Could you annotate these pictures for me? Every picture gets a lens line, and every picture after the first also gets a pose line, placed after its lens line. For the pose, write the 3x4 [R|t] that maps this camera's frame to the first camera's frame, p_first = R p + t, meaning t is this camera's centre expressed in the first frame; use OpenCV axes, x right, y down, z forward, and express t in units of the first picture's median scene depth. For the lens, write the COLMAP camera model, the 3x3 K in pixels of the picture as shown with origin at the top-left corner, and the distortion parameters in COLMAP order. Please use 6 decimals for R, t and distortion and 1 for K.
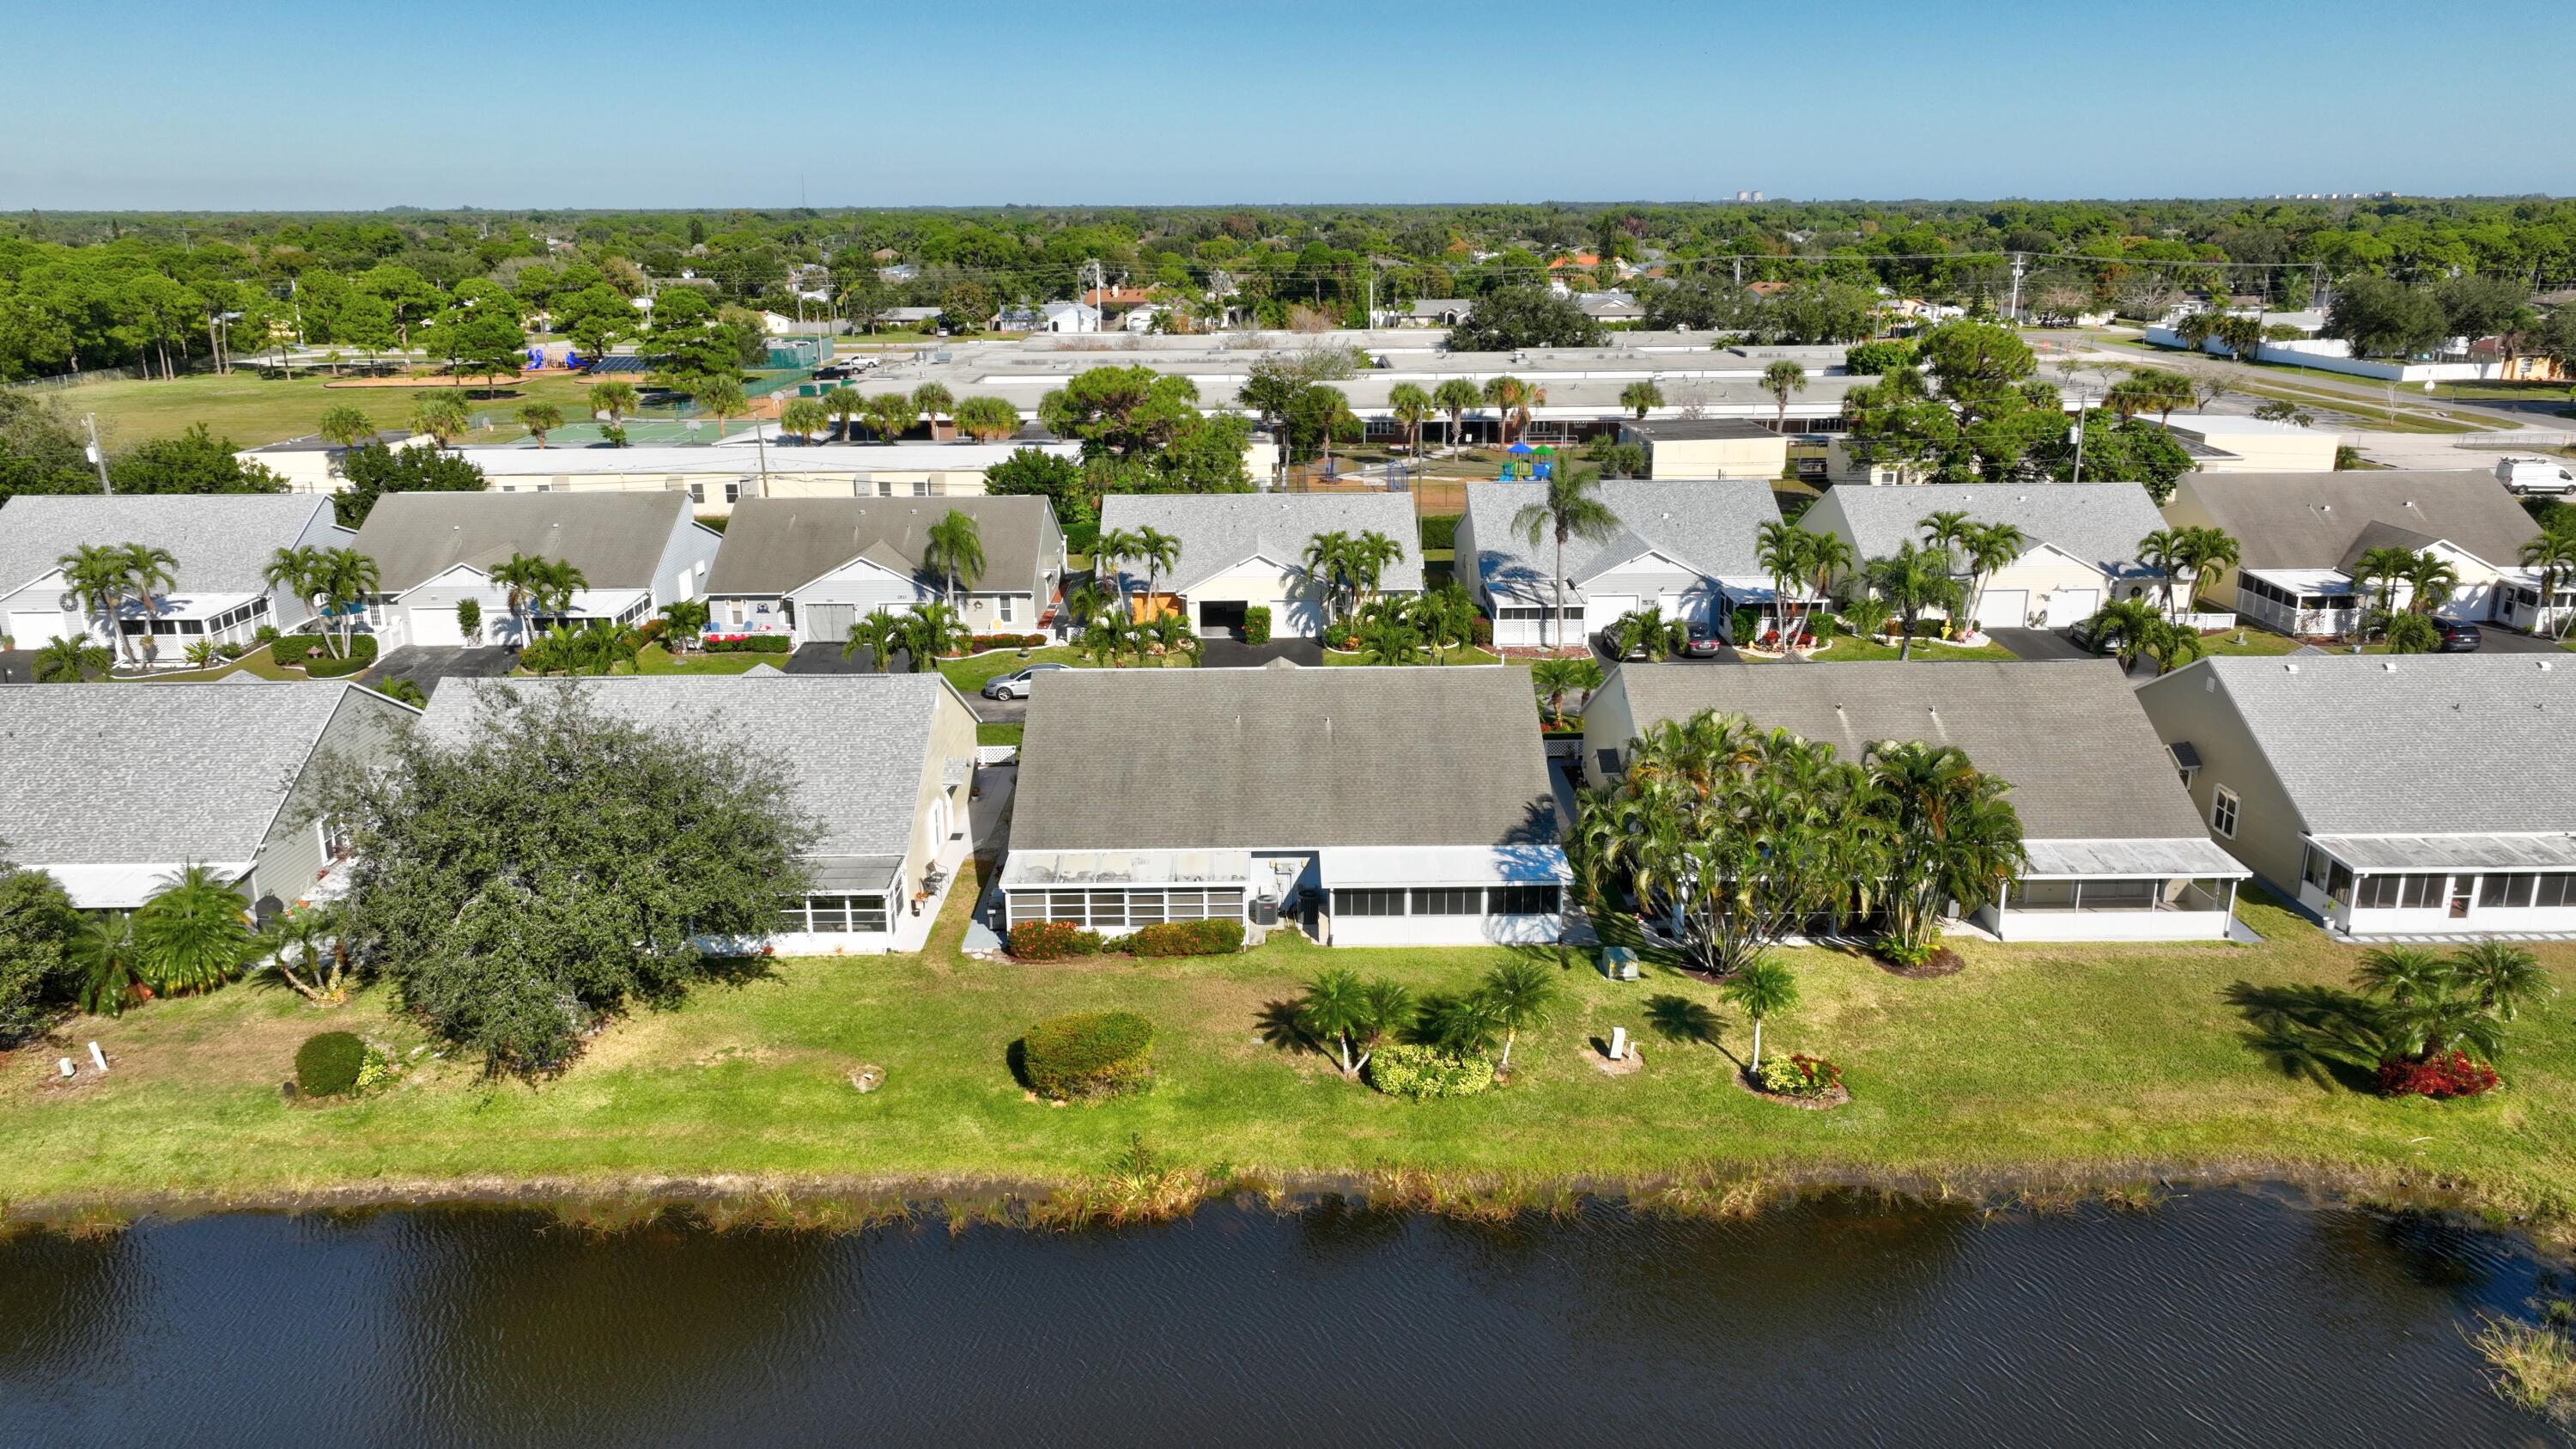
lens RADIAL K [[1817.4, 0, 1280.9], [0, 1817.4, 727.5], [0, 0, 1]] dist [0.002071, 0.010012]
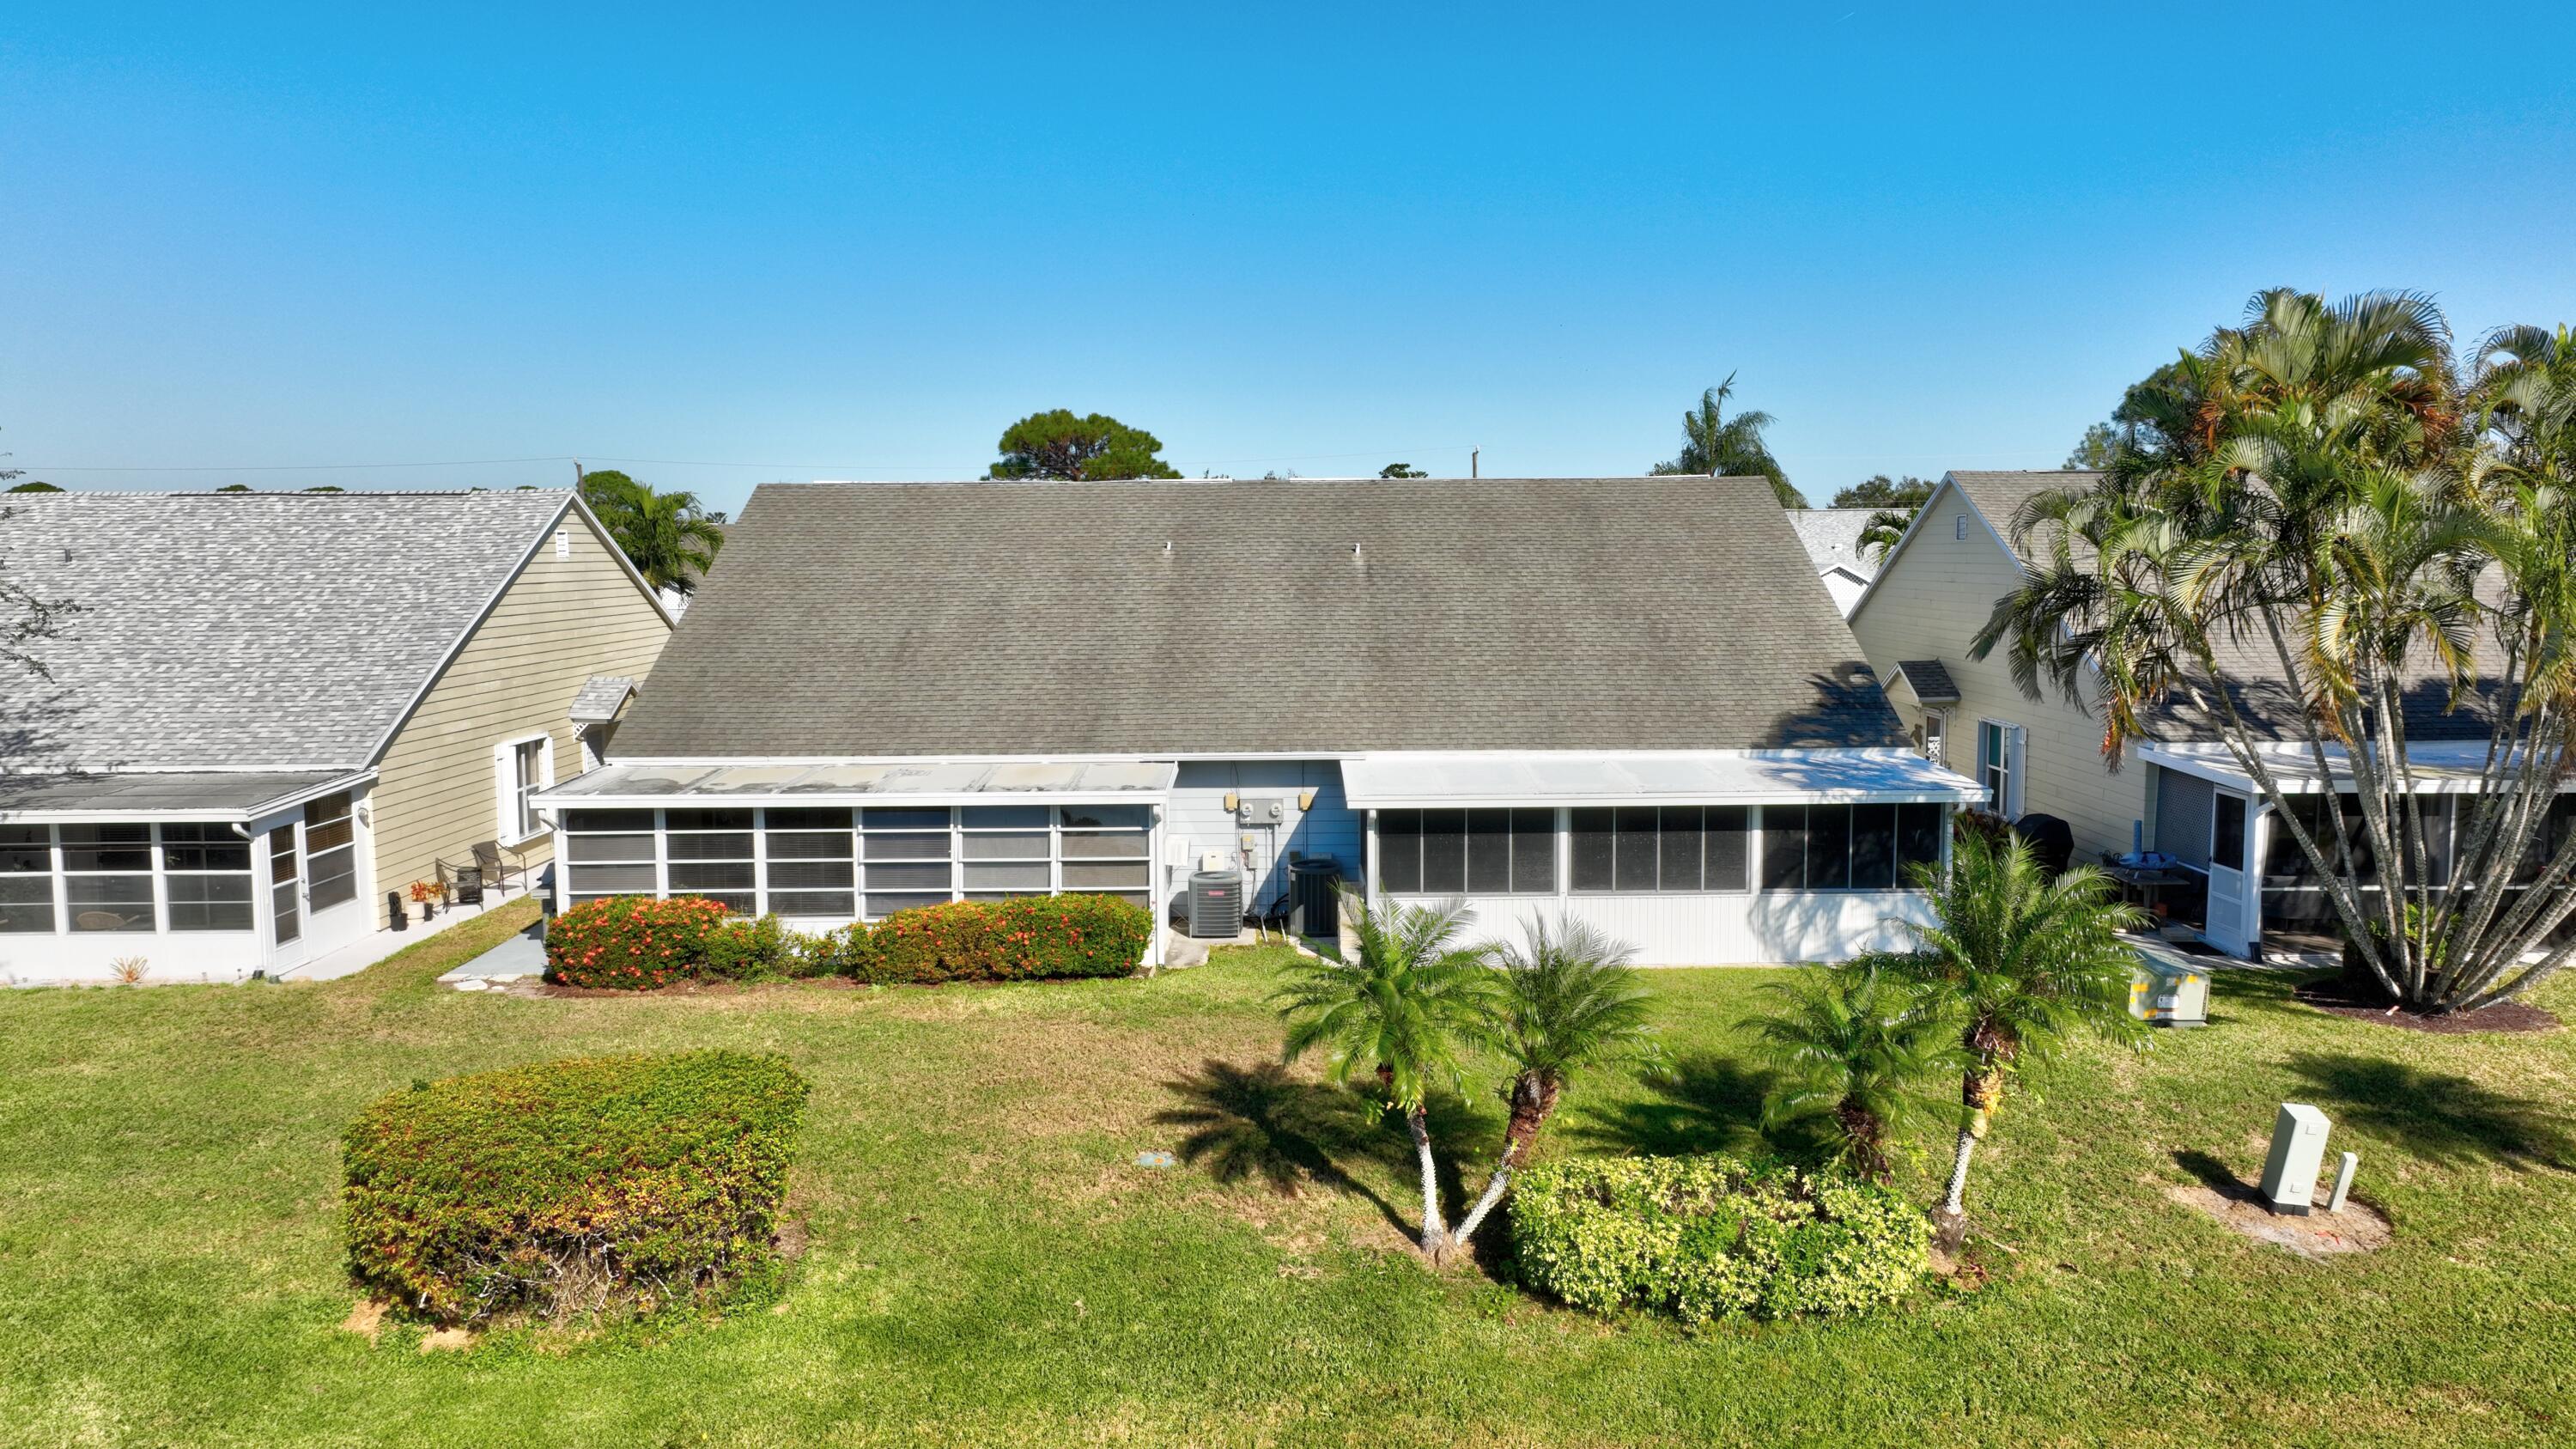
lens RADIAL K [[1823.7, 0, 1288.0], [0, 1823.7, 724.5], [0, 0, 1]] dist [0.001420, 0.008788]
pose [[0.999983, 0.002101, -0.005528, 0.011705], [-0.003071, 0.983334, -0.181781, 0.141034], [0.005054, 0.181795, 0.983324, 0.602580]]
